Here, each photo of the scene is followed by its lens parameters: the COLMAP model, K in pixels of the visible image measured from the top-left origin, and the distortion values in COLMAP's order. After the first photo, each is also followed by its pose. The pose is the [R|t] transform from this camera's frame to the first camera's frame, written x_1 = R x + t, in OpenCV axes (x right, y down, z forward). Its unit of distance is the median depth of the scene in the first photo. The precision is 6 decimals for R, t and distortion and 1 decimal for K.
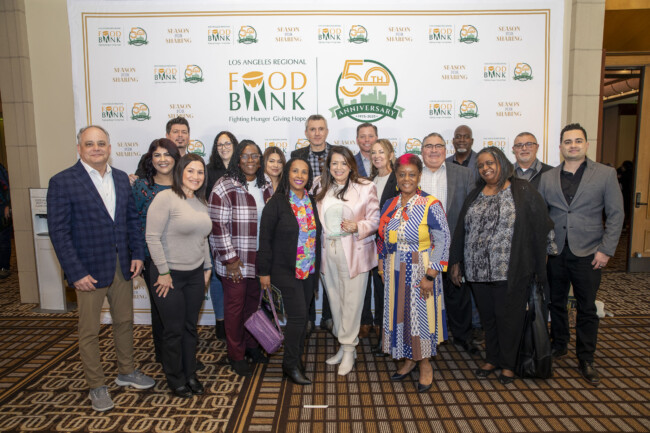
lens RADIAL K [[439.7, 0, 326.1], [0, 439.7, 219.3], [0, 0, 1]] dist [-0.053763, 0.022598]
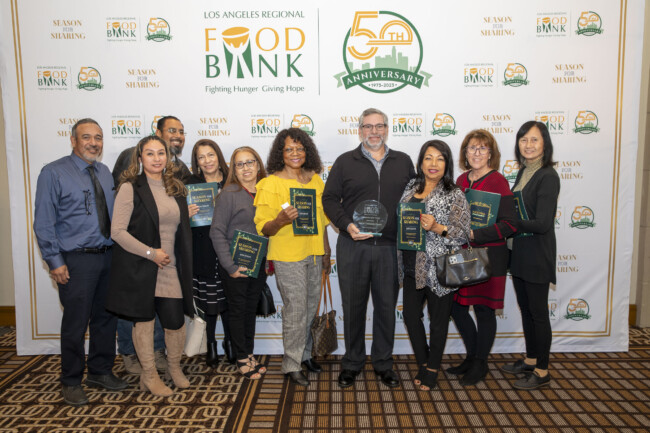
lens RADIAL K [[663.2, 0, 326.4], [0, 663.2, 230.6], [0, 0, 1]] dist [0.035223, 0.000000]
pose [[0.999983, -0.001485, -0.005575, -0.001159], [0.001490, 0.999999, 0.000852, 0.042987], [0.005574, -0.000860, 0.999984, -0.358700]]
